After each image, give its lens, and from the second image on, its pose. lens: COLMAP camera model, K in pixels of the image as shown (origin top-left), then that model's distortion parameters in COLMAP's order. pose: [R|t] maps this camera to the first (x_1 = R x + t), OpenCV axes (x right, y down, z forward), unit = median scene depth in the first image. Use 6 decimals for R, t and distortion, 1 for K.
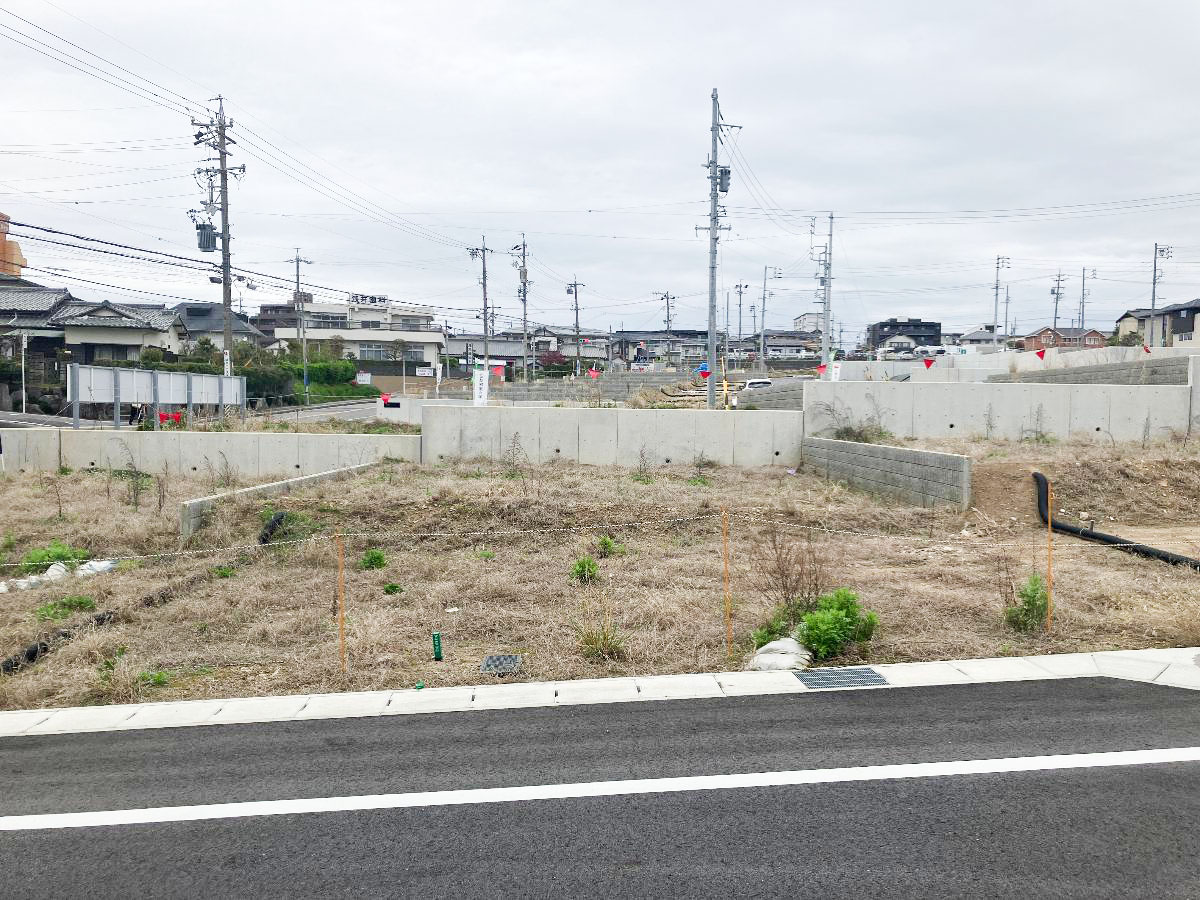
lens RADIAL K [[971.9, 0, 600.0], [0, 971.9, 450.0], [0, 0, 1]] dist [0.091626, -0.185737]
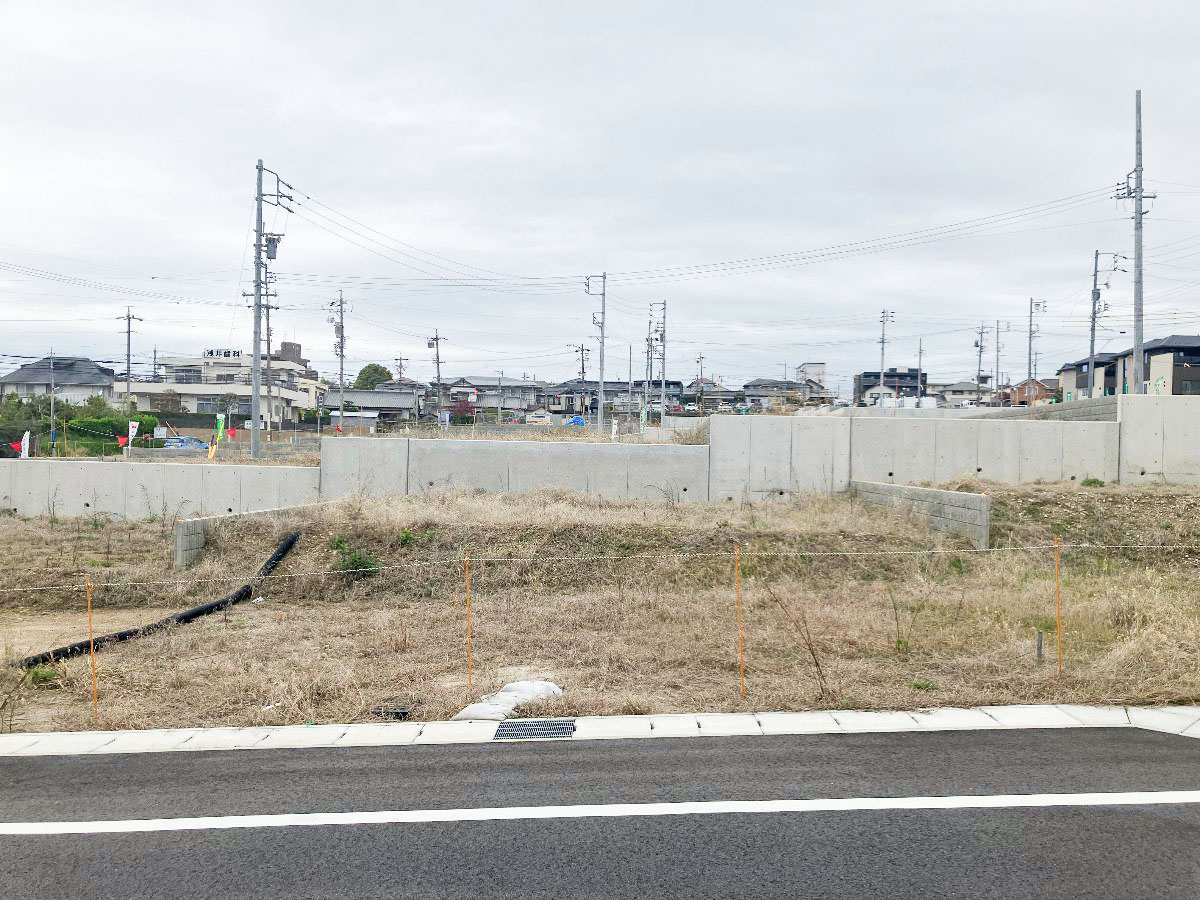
lens RADIAL K [[975.2, 0, 600.0], [0, 975.2, 450.0], [0, 0, 1]] dist [0.060771, -0.156786]
pose [[0.998370, 0.006584, -0.056690, 0.214626], [-0.009274, 0.998836, -0.047327, -0.008596], [0.056312, 0.047776, 0.997269, 0.005818]]
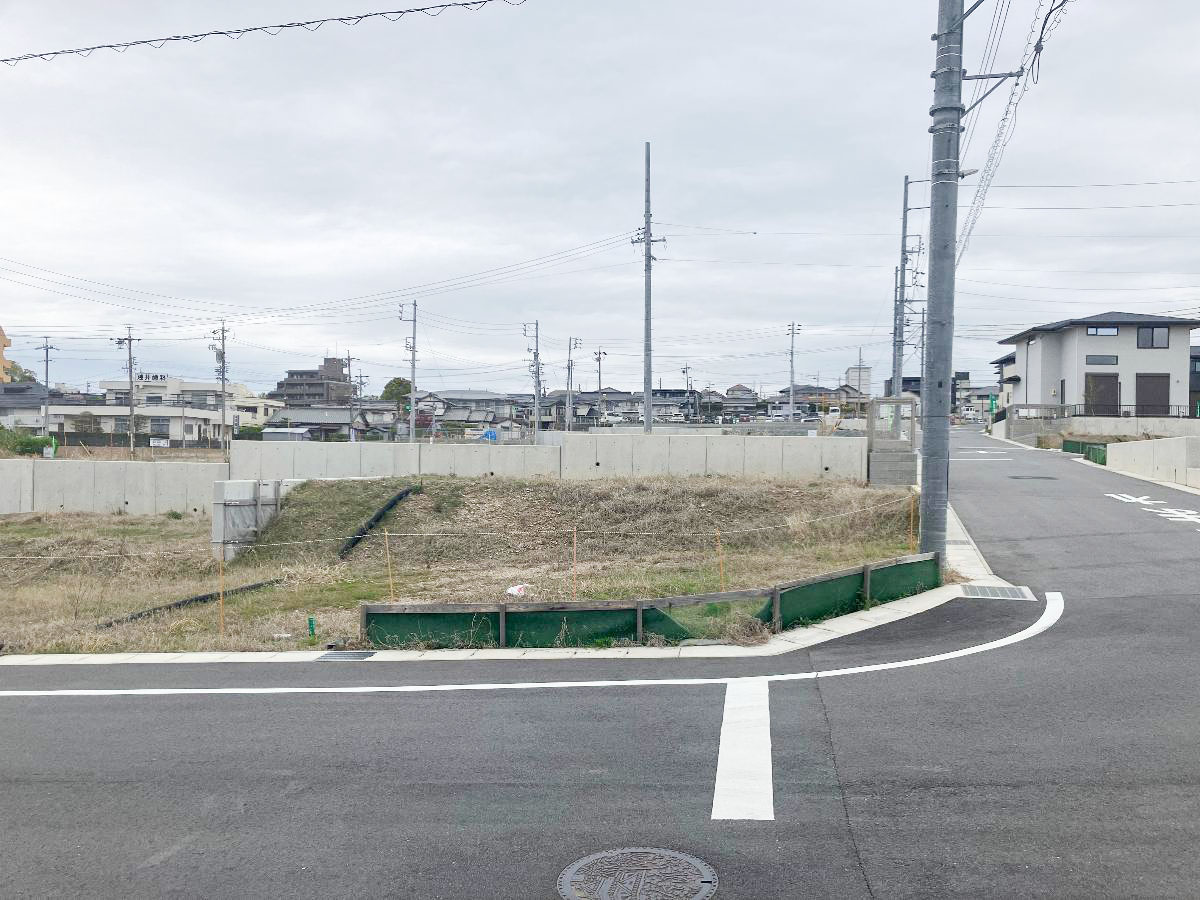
lens RADIAL K [[975.2, 0, 600.0], [0, 975.2, 450.0], [0, 0, 1]] dist [0.060771, -0.156786]
pose [[0.986085, -0.000870, -0.166238, 0.456561], [-0.007823, 0.998636, -0.051630, -0.016651], [0.166056, 0.052212, 0.984733, -0.017352]]
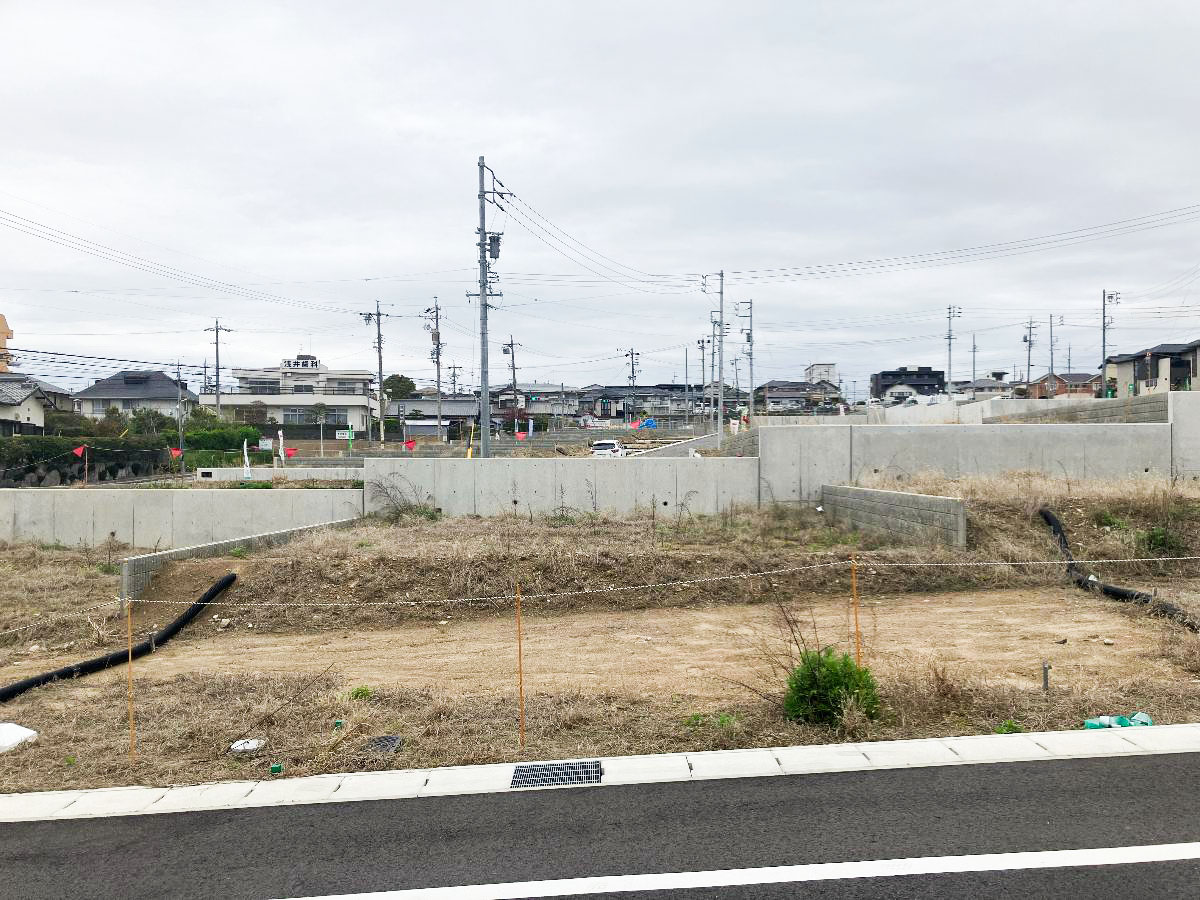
lens RADIAL K [[971.9, 0, 600.0], [0, 971.9, 450.0], [0, 0, 1]] dist [0.091626, -0.185737]
pose [[0.999023, -0.018405, -0.040187, 0.110449], [0.016186, 0.998364, -0.054846, -0.004897], [0.041130, 0.054142, 0.997686, 0.008752]]
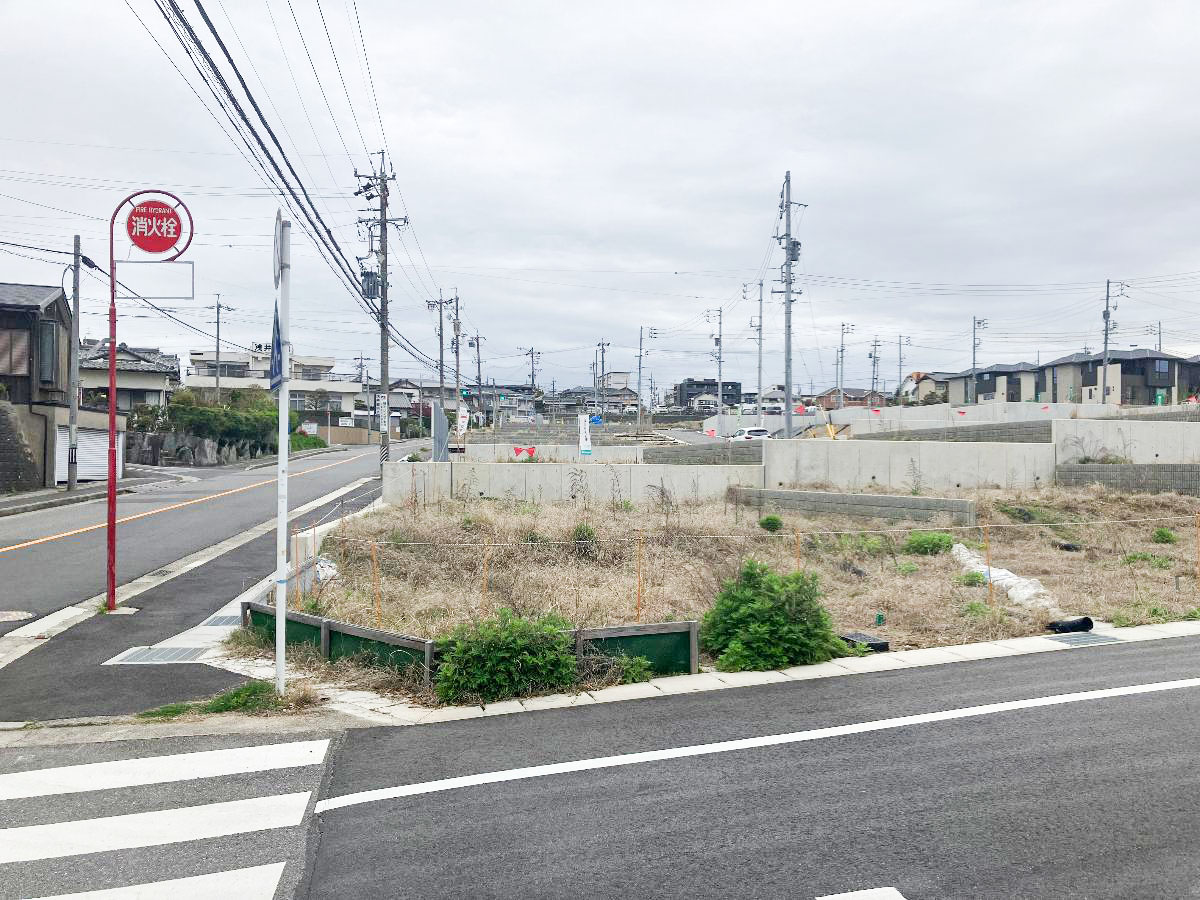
lens RADIAL K [[975.2, 0, 600.0], [0, 975.2, 450.0], [0, 0, 1]] dist [0.060771, -0.156786]
pose [[0.973104, -0.001551, 0.230362, -0.144640], [0.014827, 0.998326, -0.055911, 0.006513], [-0.229889, 0.057823, 0.971498, -0.015832]]
